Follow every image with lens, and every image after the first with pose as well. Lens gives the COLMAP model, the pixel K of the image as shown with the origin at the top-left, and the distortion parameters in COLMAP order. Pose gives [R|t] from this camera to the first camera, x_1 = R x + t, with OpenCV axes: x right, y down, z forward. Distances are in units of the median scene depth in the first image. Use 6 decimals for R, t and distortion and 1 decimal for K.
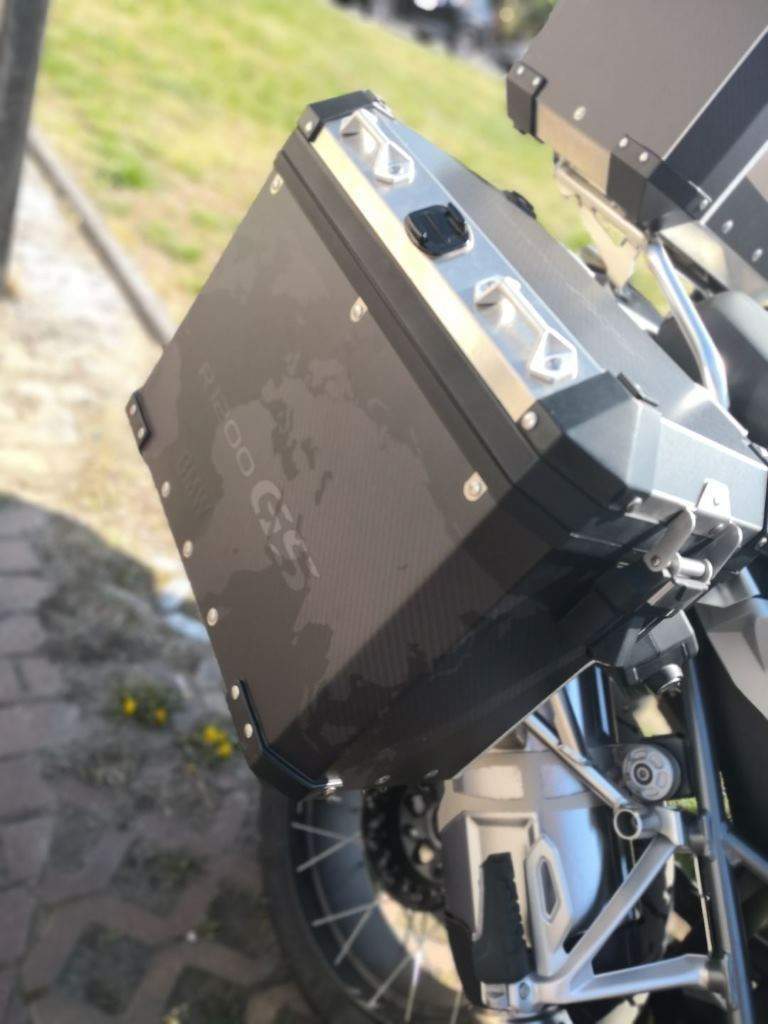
lens RADIAL K [[816.0, 0, 387.7], [0, 816.0, 511.2], [0, 0, 1]] dist [0.000131, -0.094760]
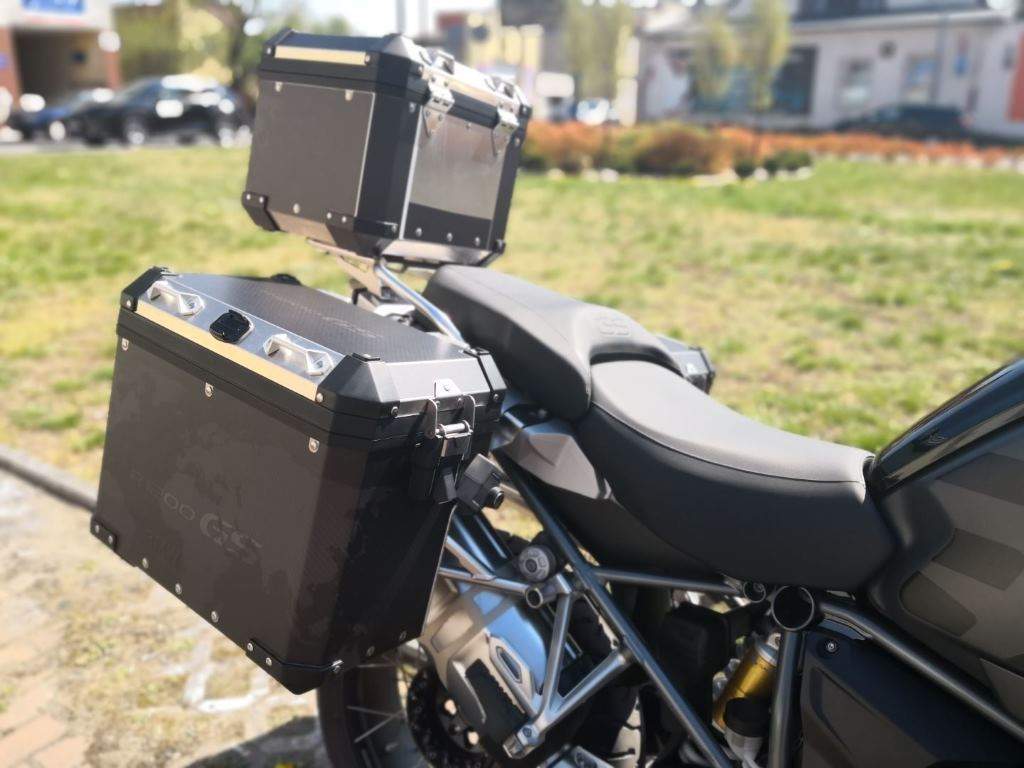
lens RADIAL K [[832.6, 0, 520.9], [0, 832.6, 385.3], [0, 0, 1]] dist [0.048754, -0.096755]
pose [[0.854091, -0.462233, 0.238472, 0.090133], [0.495624, 0.862335, -0.103612, 0.204792], [-0.157750, 0.206687, 0.965606, -0.642731]]
